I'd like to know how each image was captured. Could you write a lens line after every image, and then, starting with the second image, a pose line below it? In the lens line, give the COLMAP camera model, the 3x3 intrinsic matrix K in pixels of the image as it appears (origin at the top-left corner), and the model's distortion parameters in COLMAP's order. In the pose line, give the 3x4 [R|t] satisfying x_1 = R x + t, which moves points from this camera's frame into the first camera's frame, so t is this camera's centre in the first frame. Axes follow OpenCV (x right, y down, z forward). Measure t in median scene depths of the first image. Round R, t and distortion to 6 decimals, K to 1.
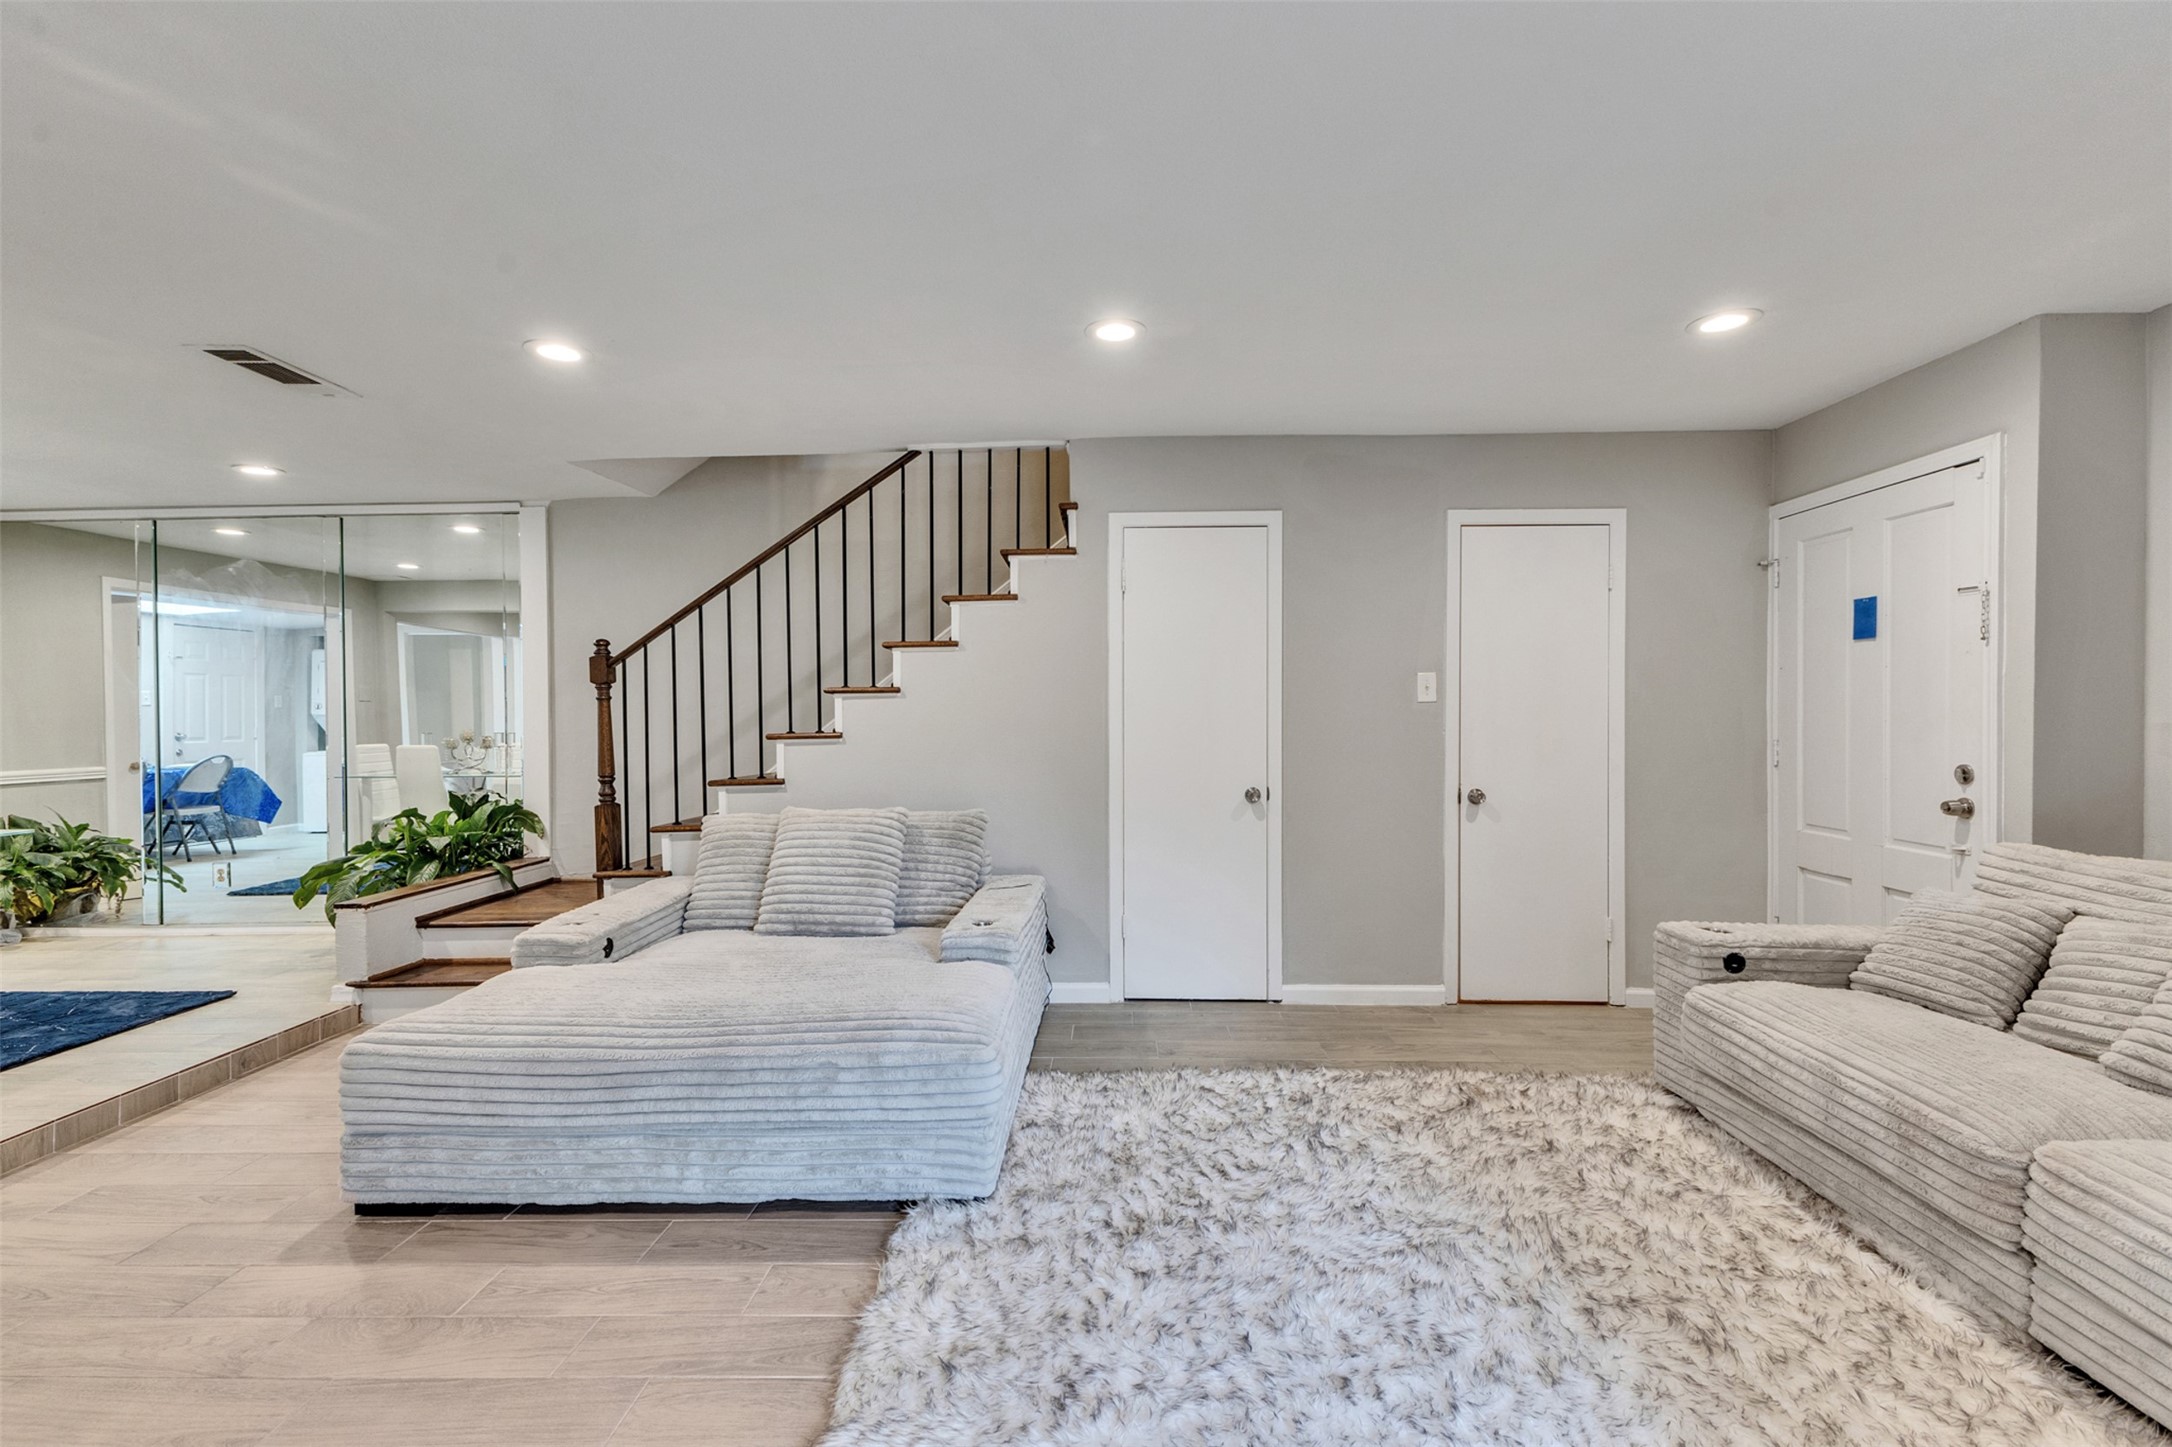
lens RADIAL K [[938.1, 0, 1084.3], [0, 938.1, 717.7], [0, 0, 1]] dist [0.015020, -0.002081]
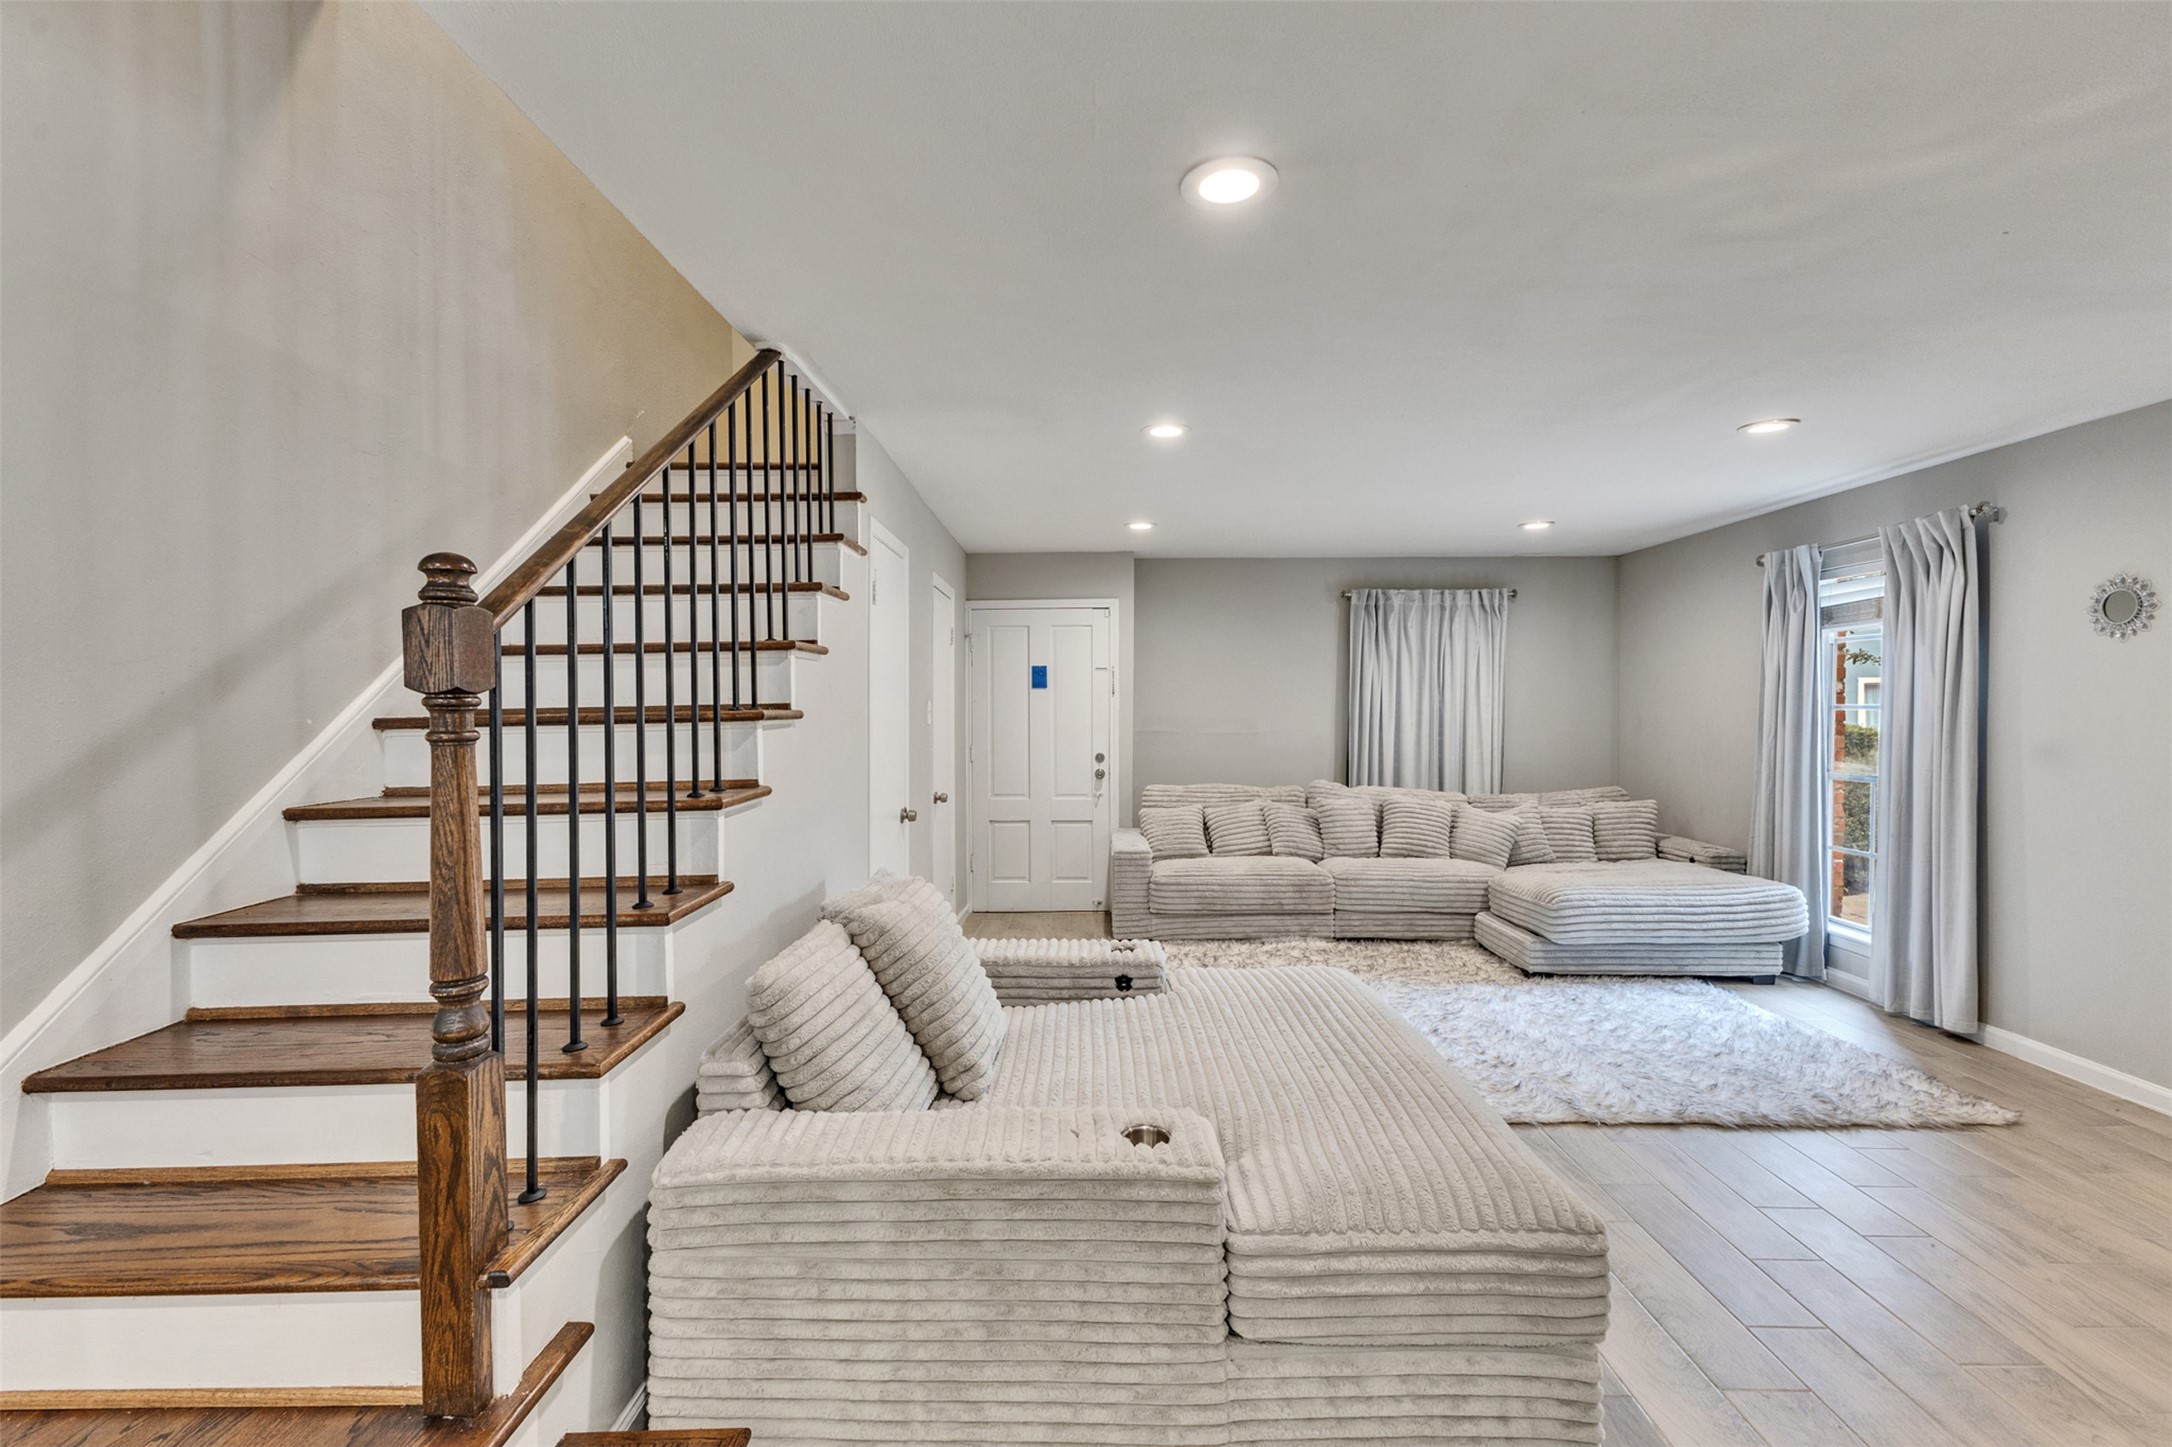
lens RADIAL K [[937.5, 0, 1088.1], [0, 937.5, 719.0], [0, 0, 1]] dist [0.017977, -0.003335]
pose [[-0.015452, -0.004627, 0.999870, -1.105325], [0.012638, 0.999909, 0.004823, -0.034734], [-0.999801, 0.012711, -0.015392, 1.034656]]
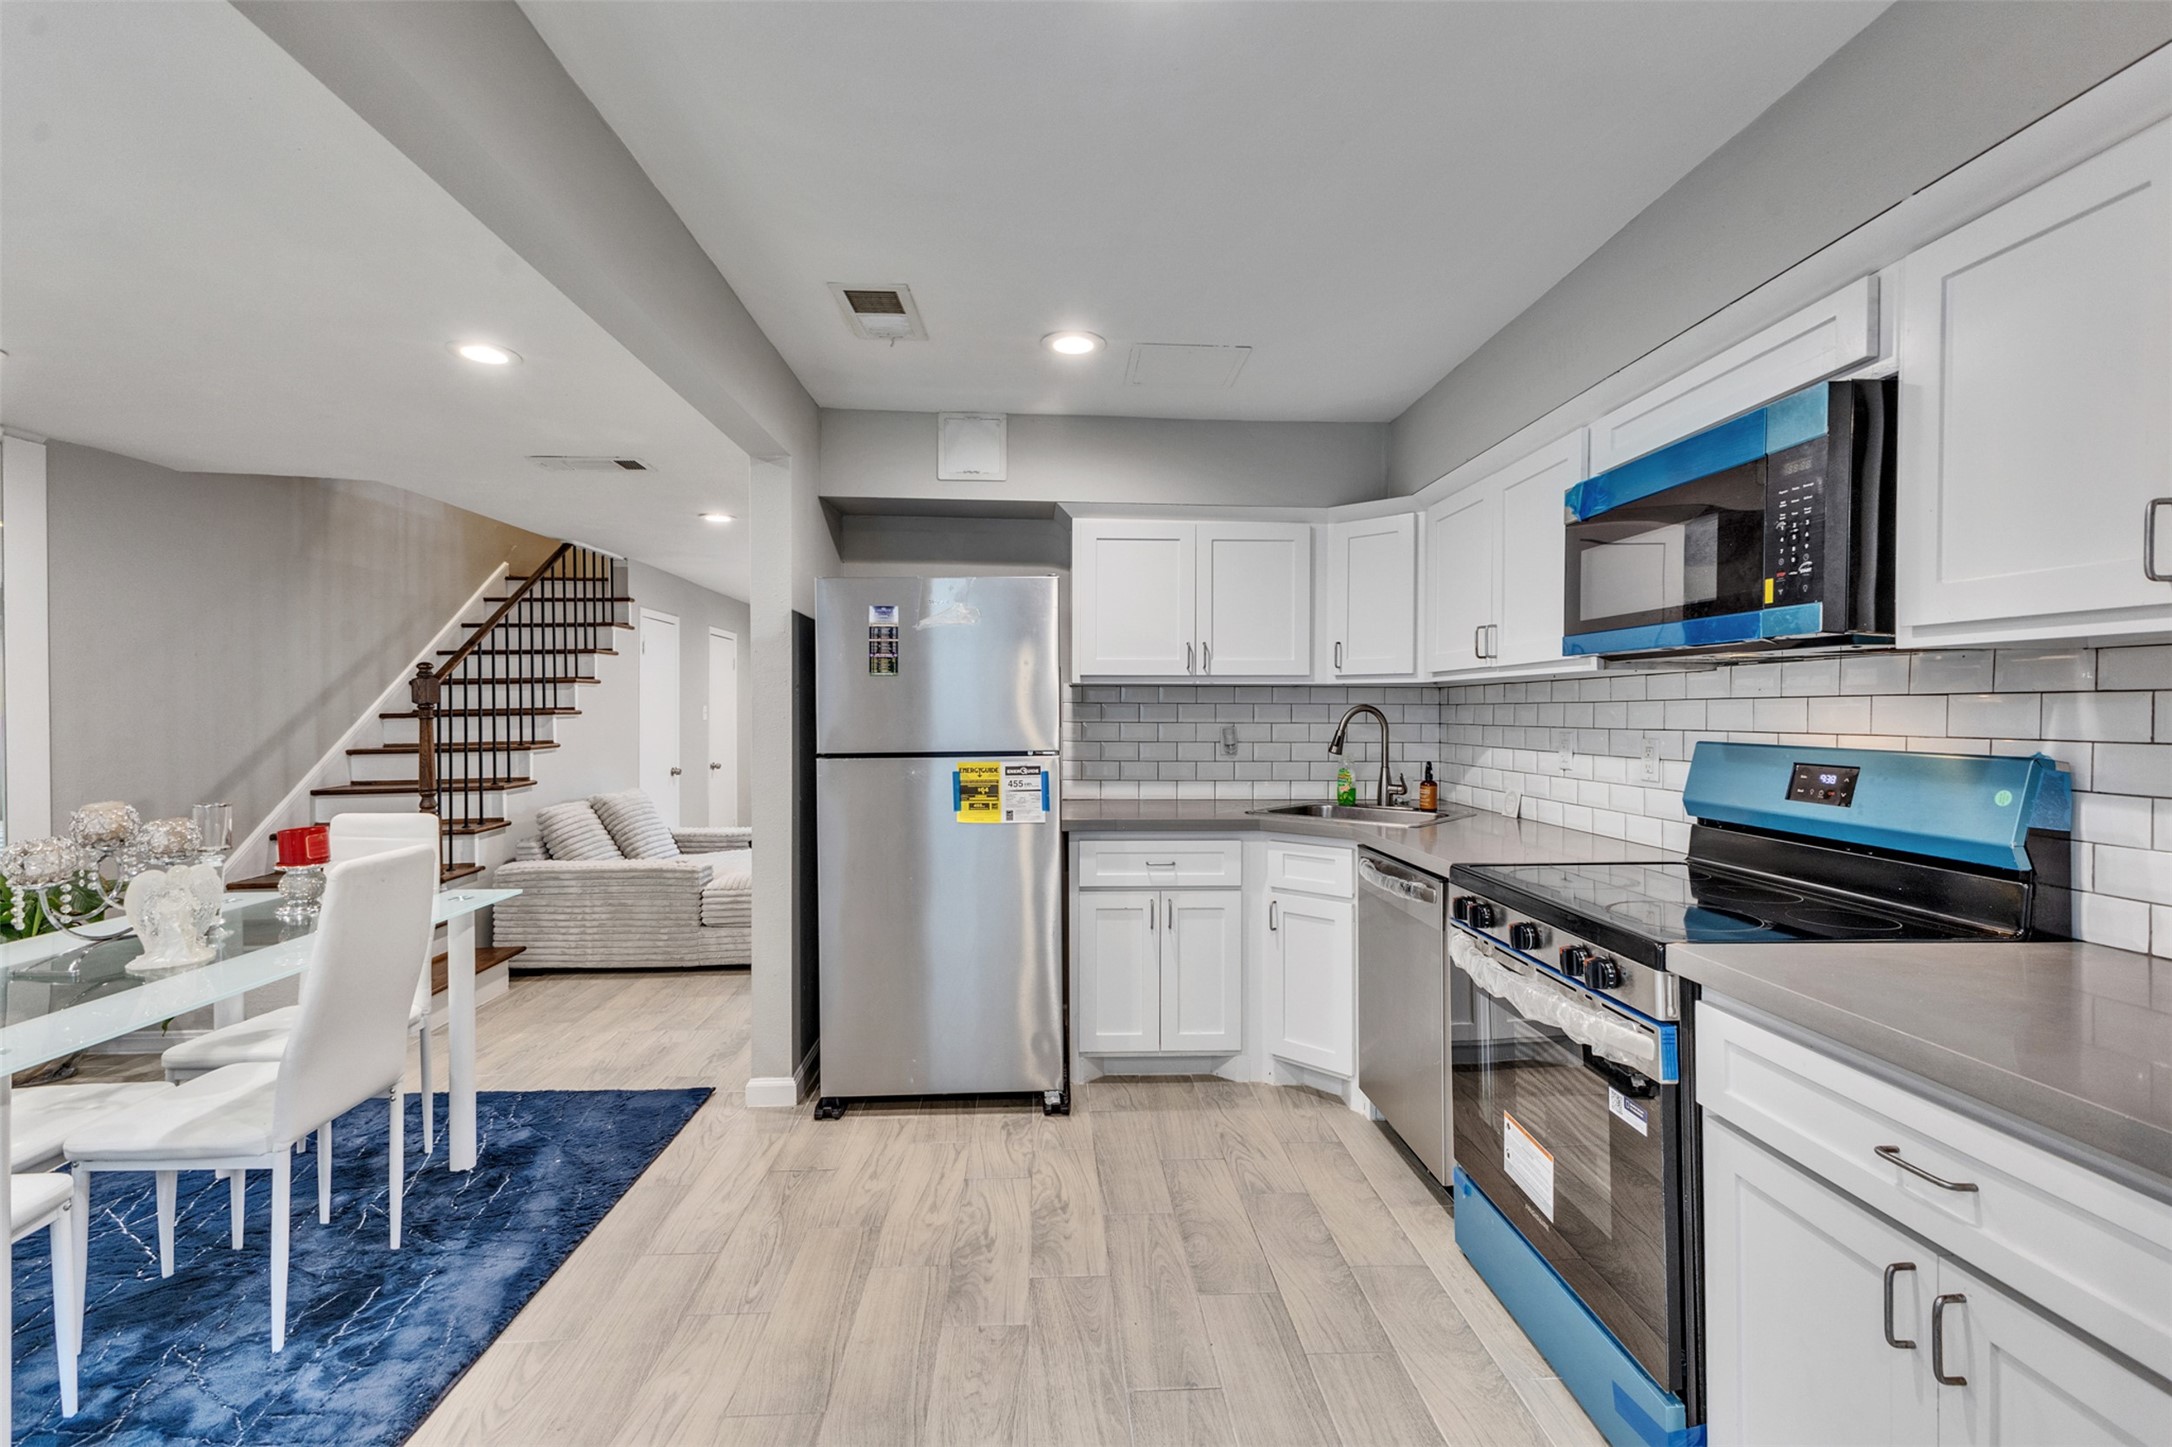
lens RADIAL K [[938.1, 0, 1084.3], [0, 938.1, 717.7], [0, 0, 1]] dist [0.015020, -0.002081]
pose [[-0.075709, 0.000018, 0.997130, -2.166226], [0.011295, 0.999936, 0.000839, -0.018181], [-0.997066, 0.011326, -0.075705, 0.436662]]
